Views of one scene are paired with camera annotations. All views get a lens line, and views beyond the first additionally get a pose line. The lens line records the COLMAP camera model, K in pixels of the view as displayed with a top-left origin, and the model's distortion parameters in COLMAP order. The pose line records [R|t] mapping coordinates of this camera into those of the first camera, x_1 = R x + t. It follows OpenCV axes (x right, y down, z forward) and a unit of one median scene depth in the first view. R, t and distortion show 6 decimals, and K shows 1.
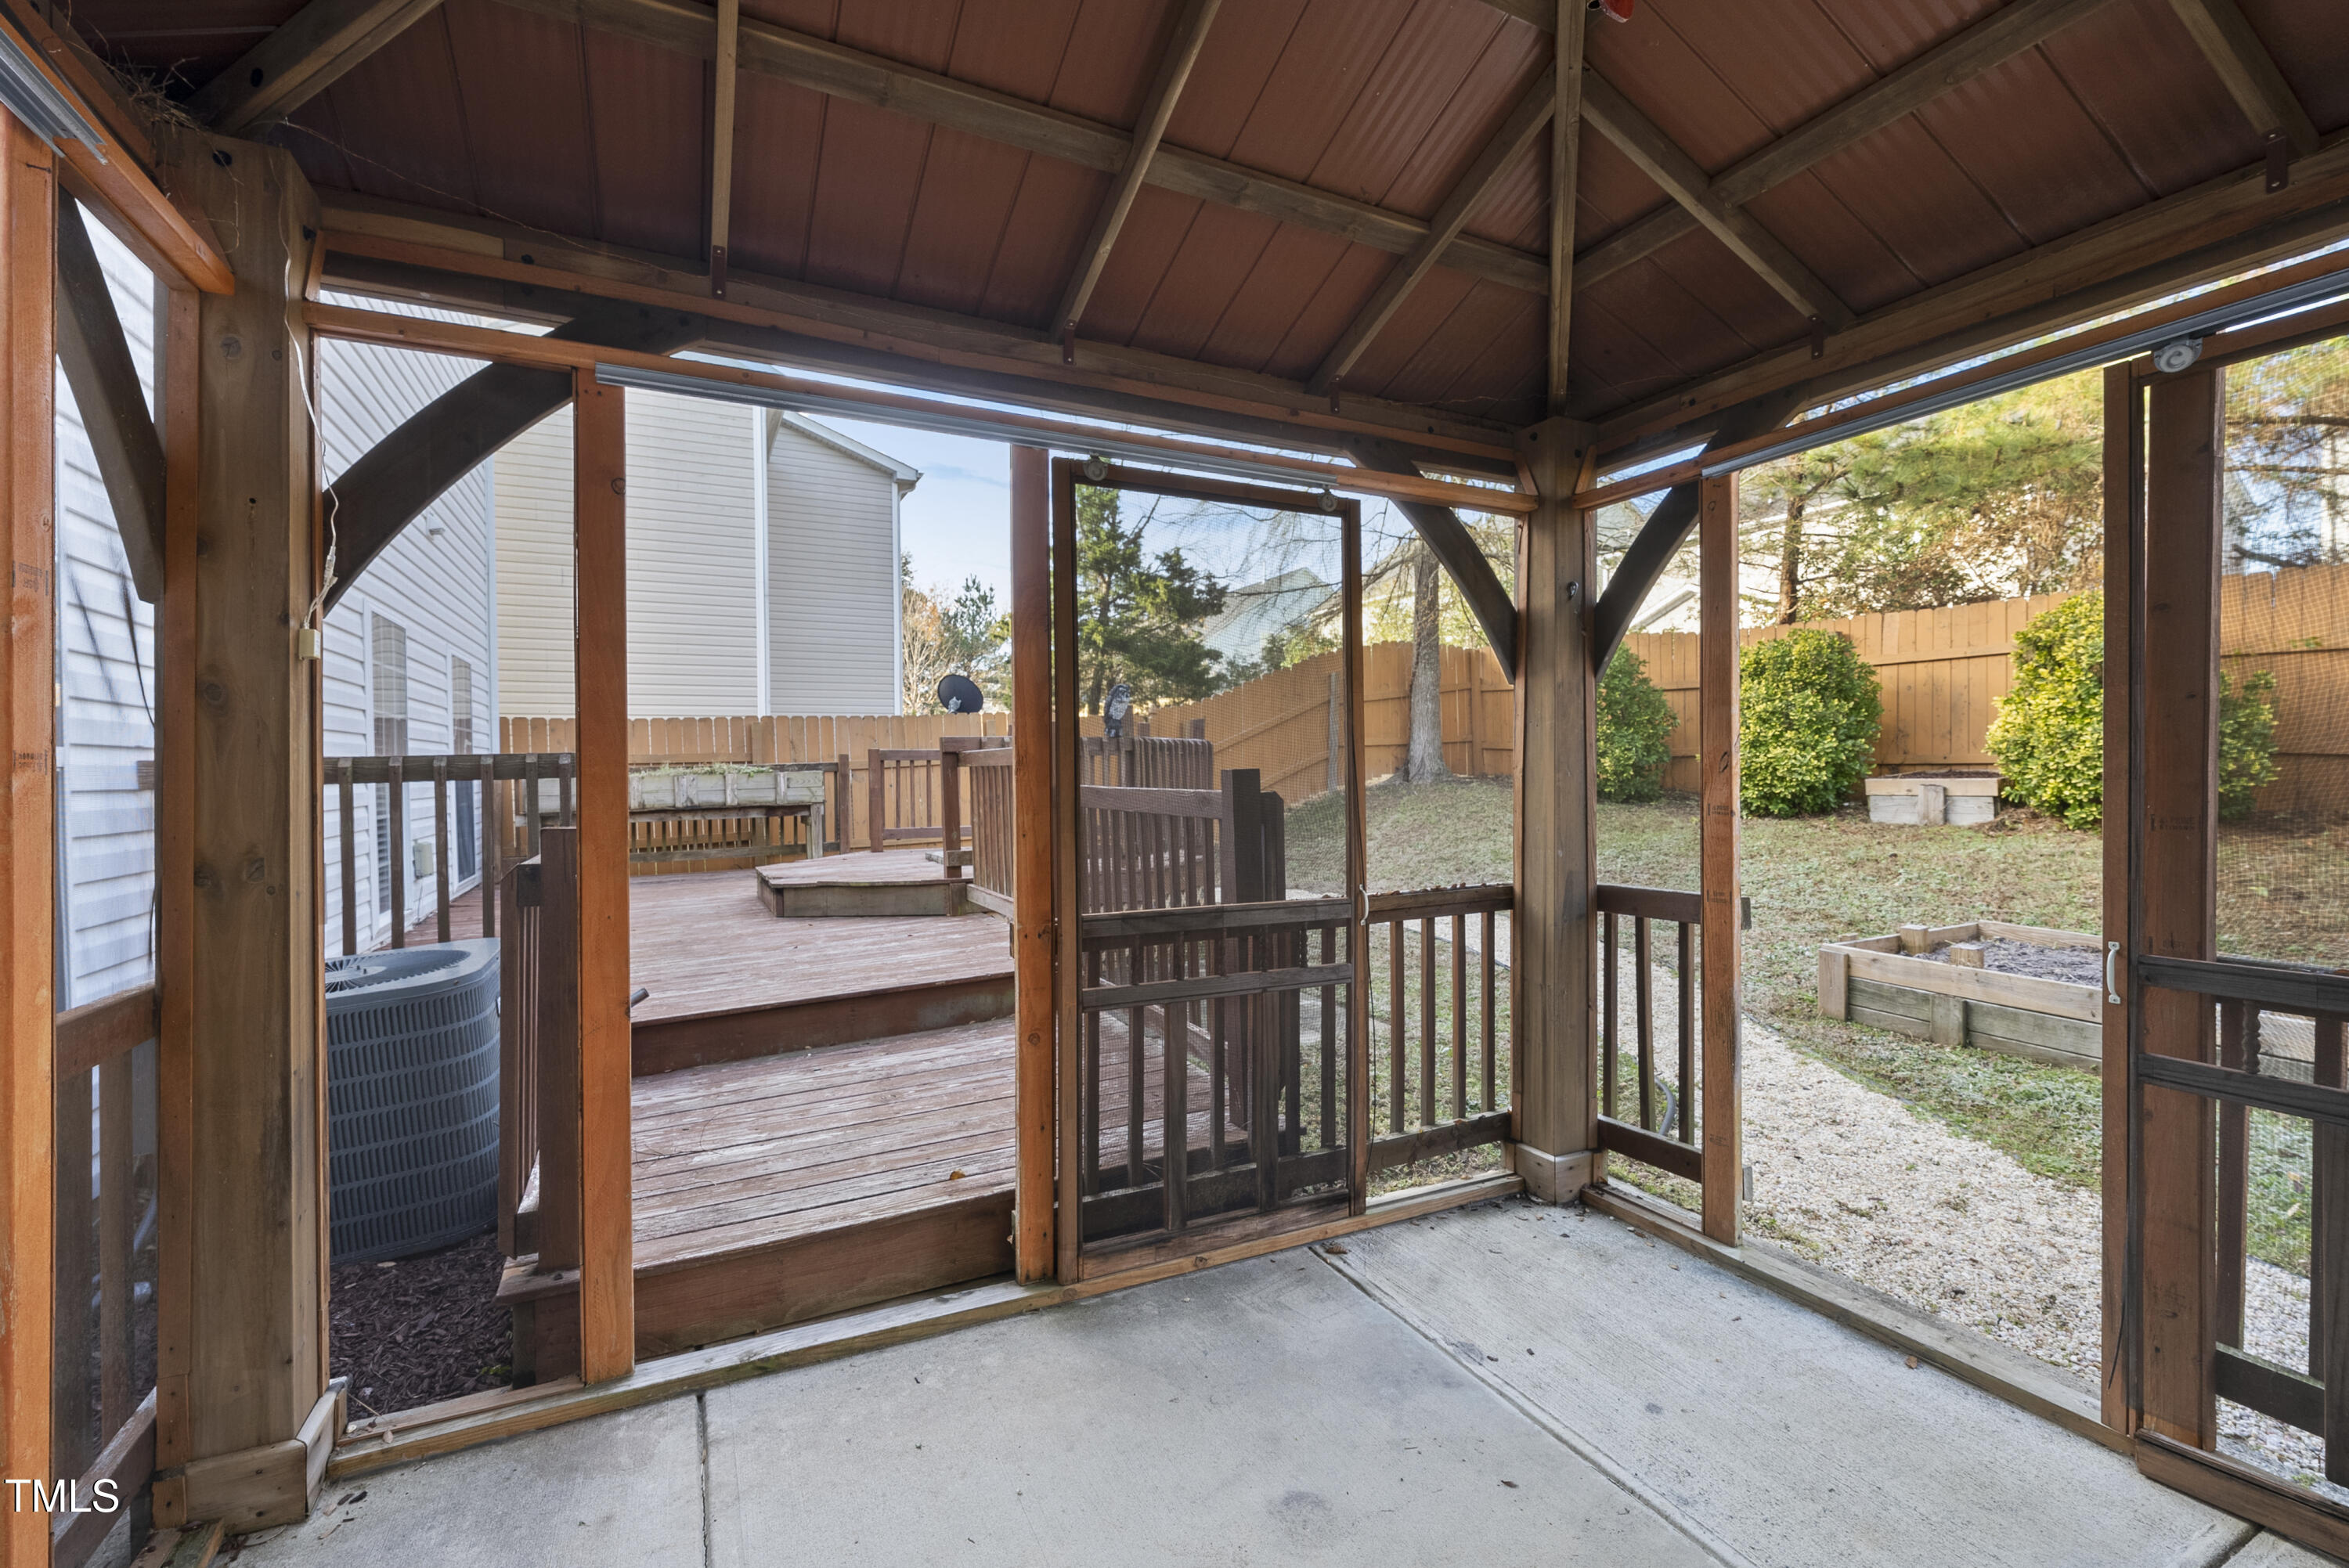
lens RADIAL K [[1004.5, 0, 1170.7], [0, 1004.5, 774.8], [0, 0, 1]] dist [-0.002159, -0.000118]
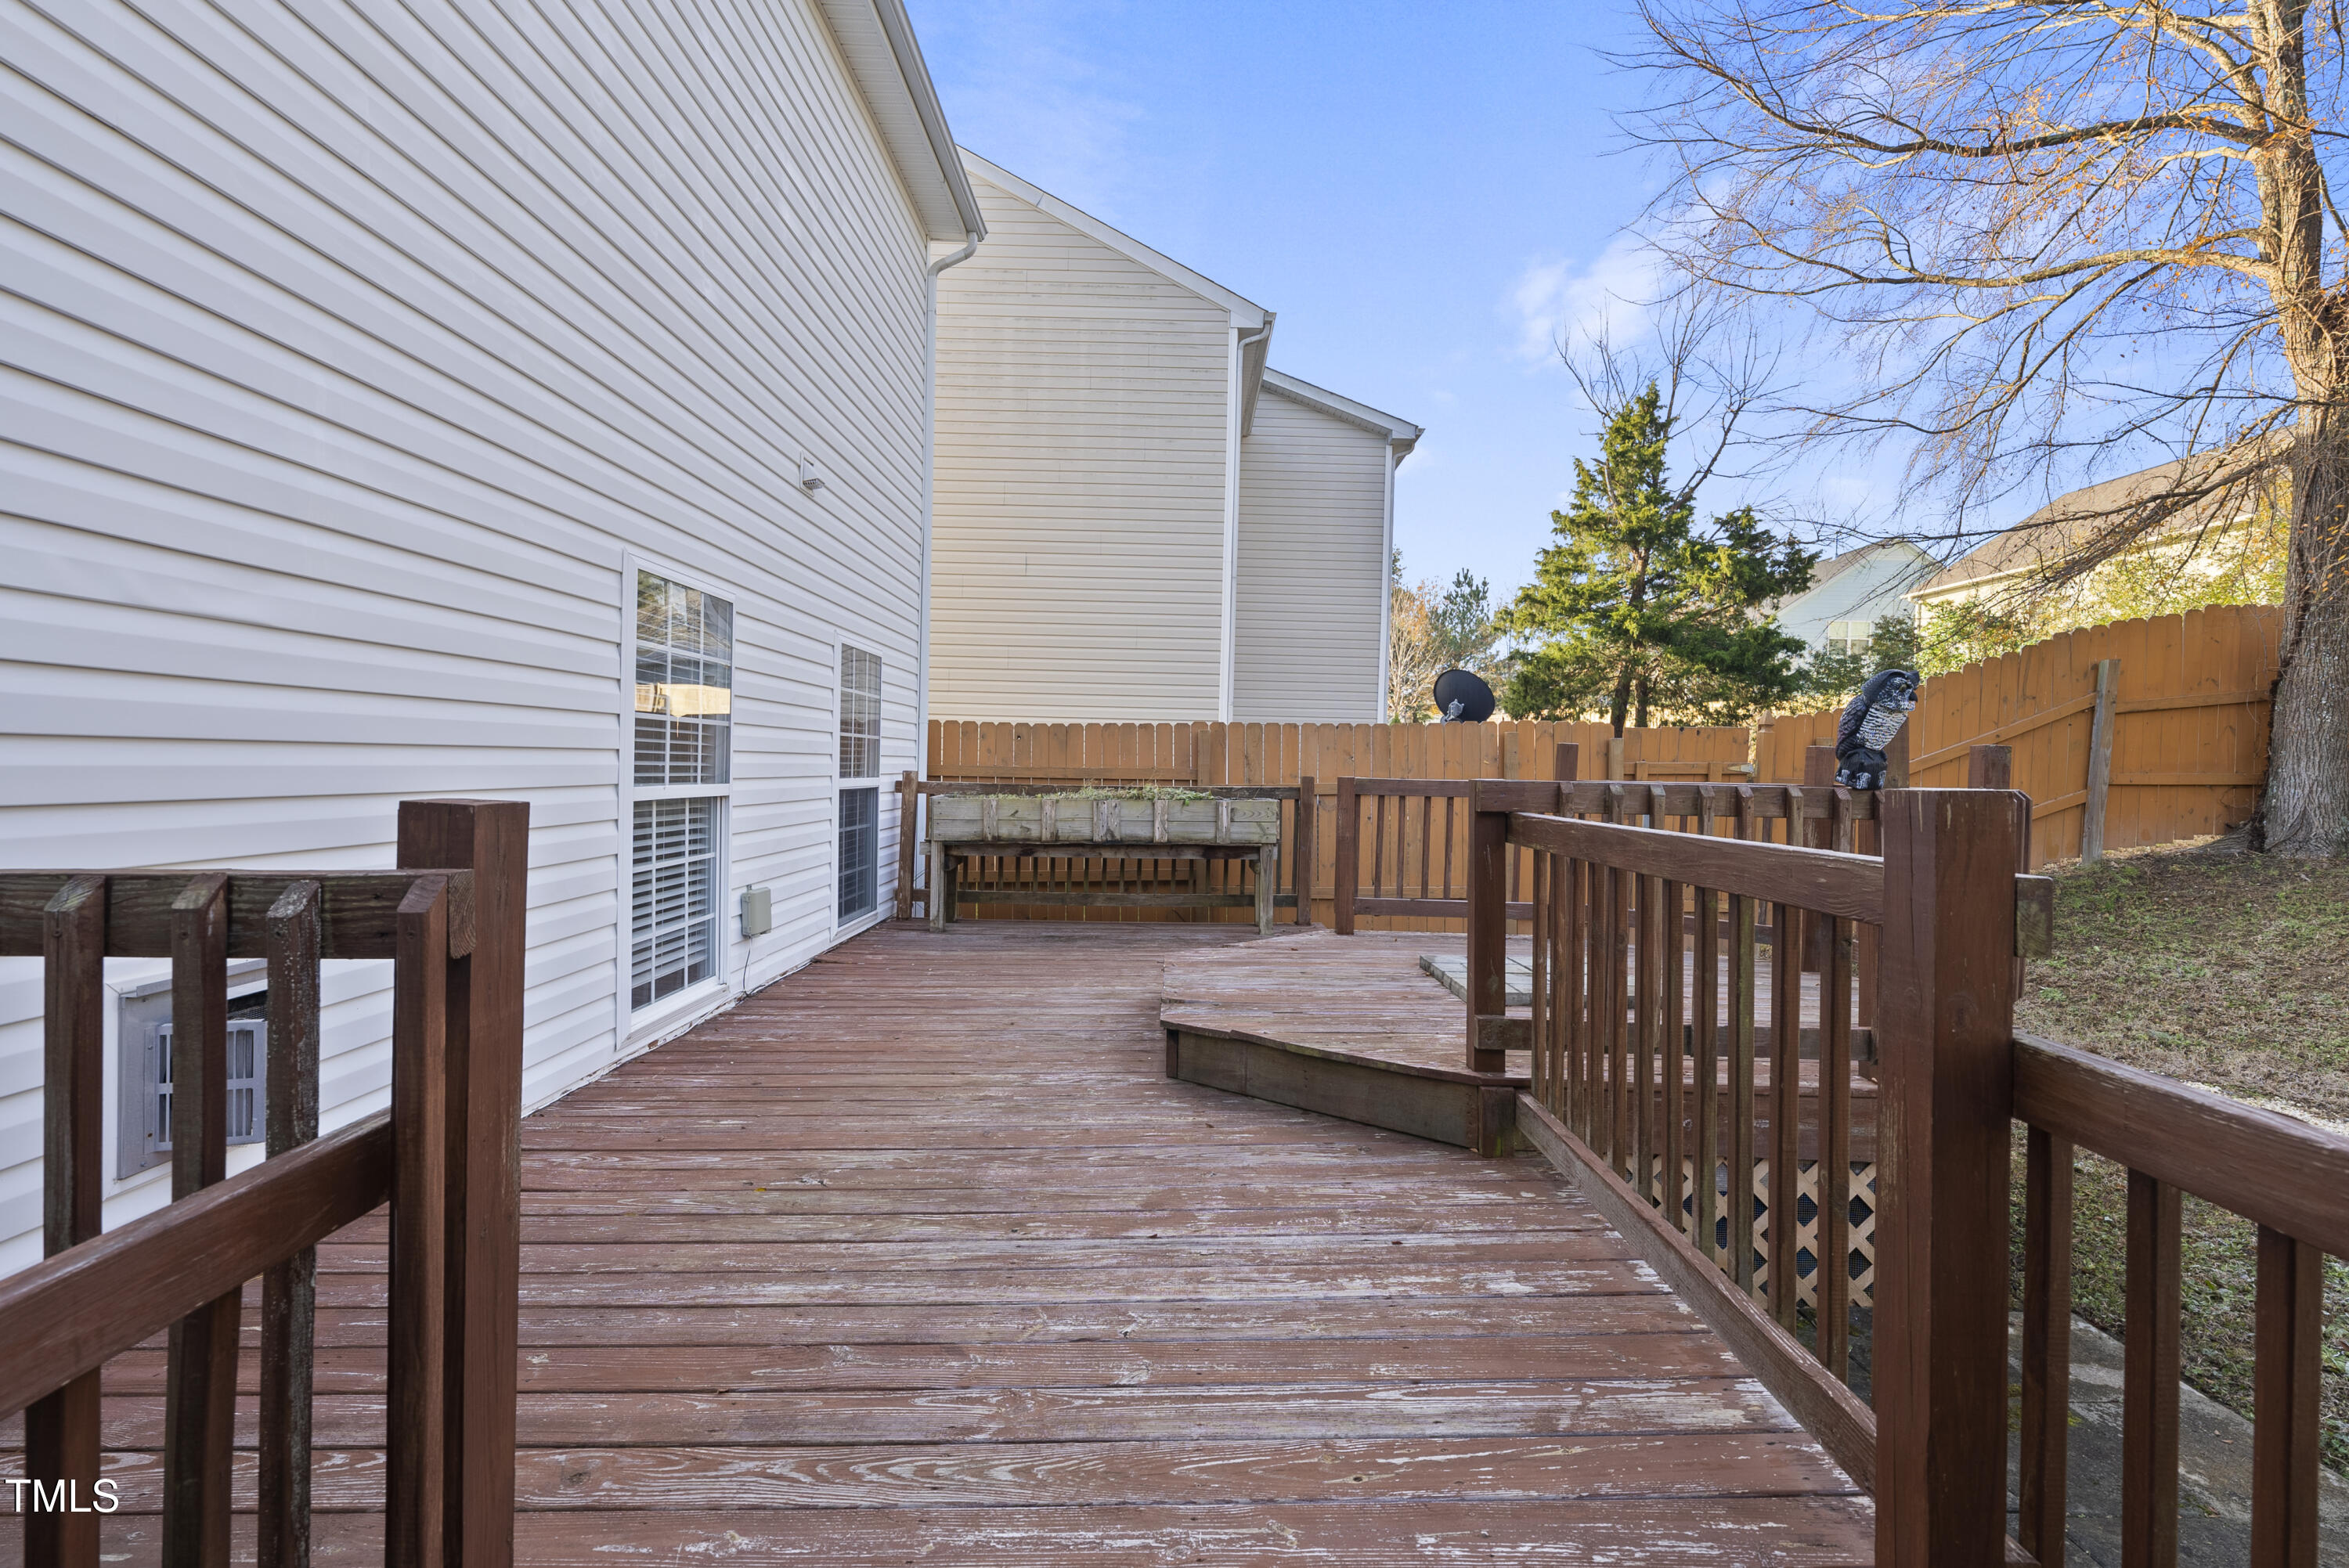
lens RADIAL K [[1010.1, 0, 1178.6], [0, 1010.1, 805.1], [0, 0, 1]] dist [-0.002861, -0.000273]
pose [[0.896026, 0.049376, -0.441247, -0.060478], [-0.037762, 0.998671, 0.035071, -0.015803], [0.442392, -0.014762, 0.896700, 0.214424]]
